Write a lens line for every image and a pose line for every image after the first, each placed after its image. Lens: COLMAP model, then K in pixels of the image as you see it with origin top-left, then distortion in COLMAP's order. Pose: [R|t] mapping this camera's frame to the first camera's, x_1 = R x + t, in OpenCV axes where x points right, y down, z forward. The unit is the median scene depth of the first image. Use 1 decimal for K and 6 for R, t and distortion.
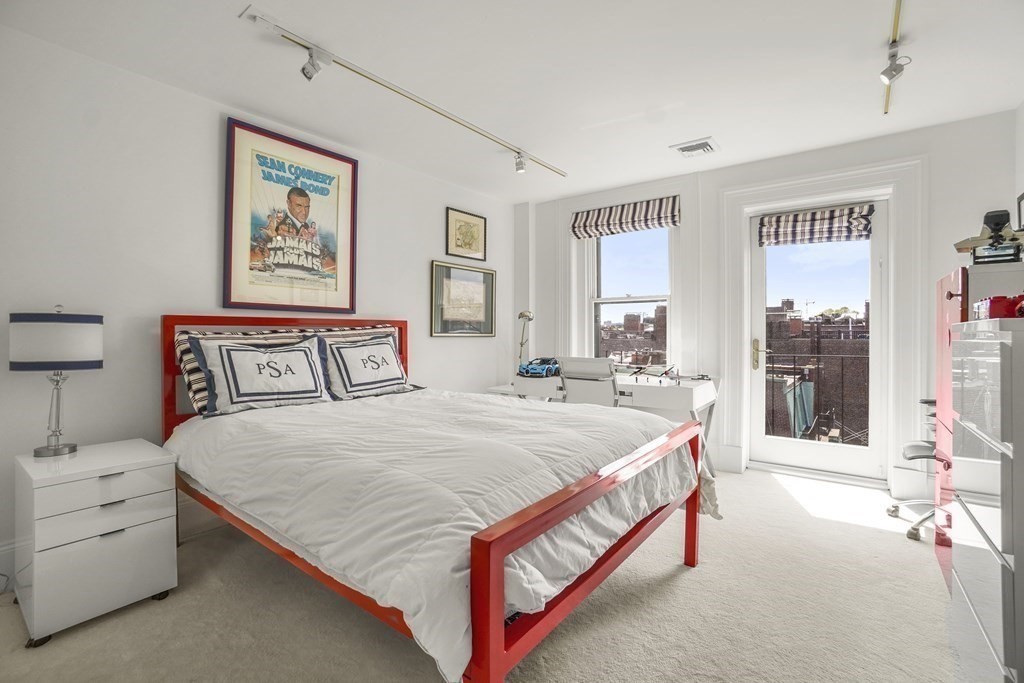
lens RADIAL K [[463.6, 0, 512.8], [0, 463.6, 341.0], [0, 0, 1]] dist [-0.000403, 0.000036]
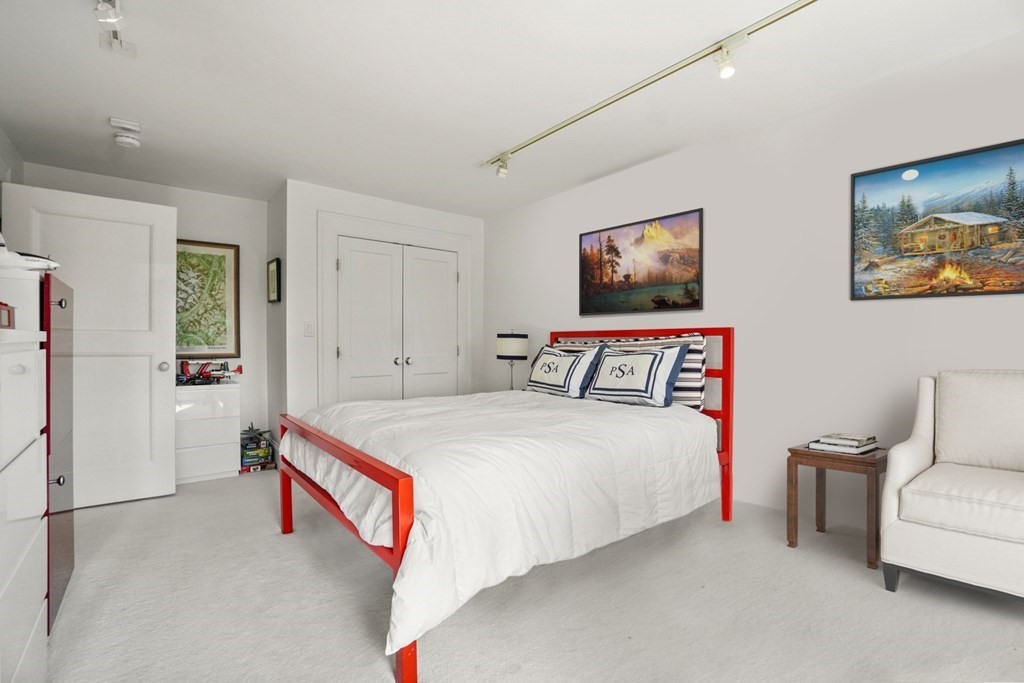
lens RADIAL K [[463.6, 0, 512.0], [0, 463.6, 337.9], [0, 0, 1]] dist [-0.000403, 0.000036]
pose [[-0.221824, 0.011920, -0.975014, 0.795157], [0.005652, 0.999924, 0.010938, -0.043634], [0.975070, -0.003085, -0.221875, 0.992883]]
